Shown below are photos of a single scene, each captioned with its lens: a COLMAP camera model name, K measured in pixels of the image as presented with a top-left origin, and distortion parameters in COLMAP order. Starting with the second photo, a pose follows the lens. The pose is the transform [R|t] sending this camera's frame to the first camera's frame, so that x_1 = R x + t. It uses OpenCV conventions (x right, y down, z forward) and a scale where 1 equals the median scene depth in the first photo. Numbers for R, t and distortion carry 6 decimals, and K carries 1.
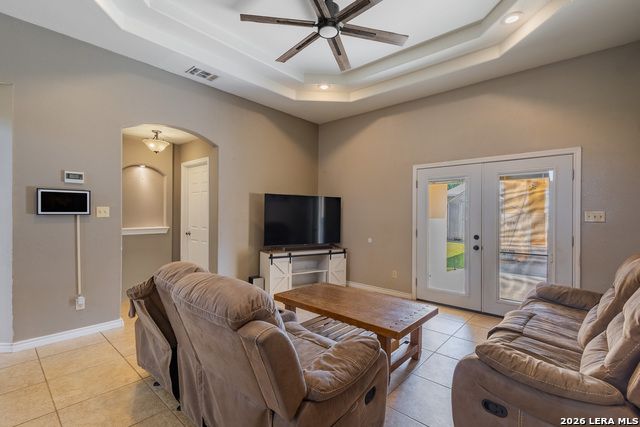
lens RADIAL K [[293.7, 0, 318.9], [0, 293.7, 214.7], [0, 0, 1]] dist [0.005810, -0.001108]
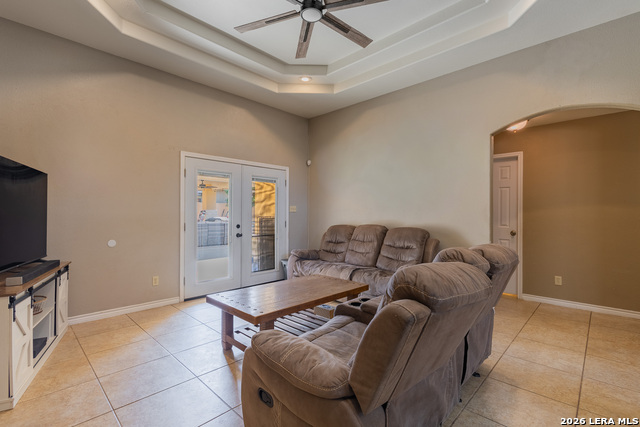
lens RADIAL K [[293.7, 0, 321.6], [0, 293.7, 214.1], [0, 0, 1]] dist [0.005810, -0.001108]
pose [[0.027598, -0.013283, 0.999531, -0.637588], [-0.003820, 0.999903, 0.013394, 0.010564], [-0.999612, -0.004188, 0.027545, 0.632024]]
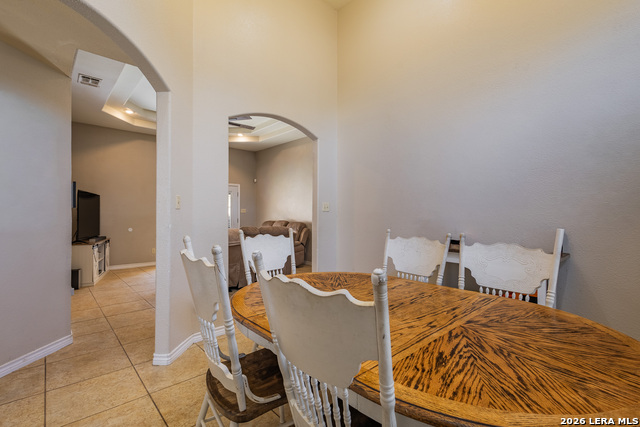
lens RADIAL K [[293.7, 0, 320.9], [0, 293.7, 210.6], [0, 0, 1]] dist [0.005810, -0.001108]
pose [[0.084115, -0.001614, 0.996455, -1.364841], [0.001756, 0.999997, 0.001472, 0.001697], [-0.996455, 0.001626, 0.084117, 0.052581]]
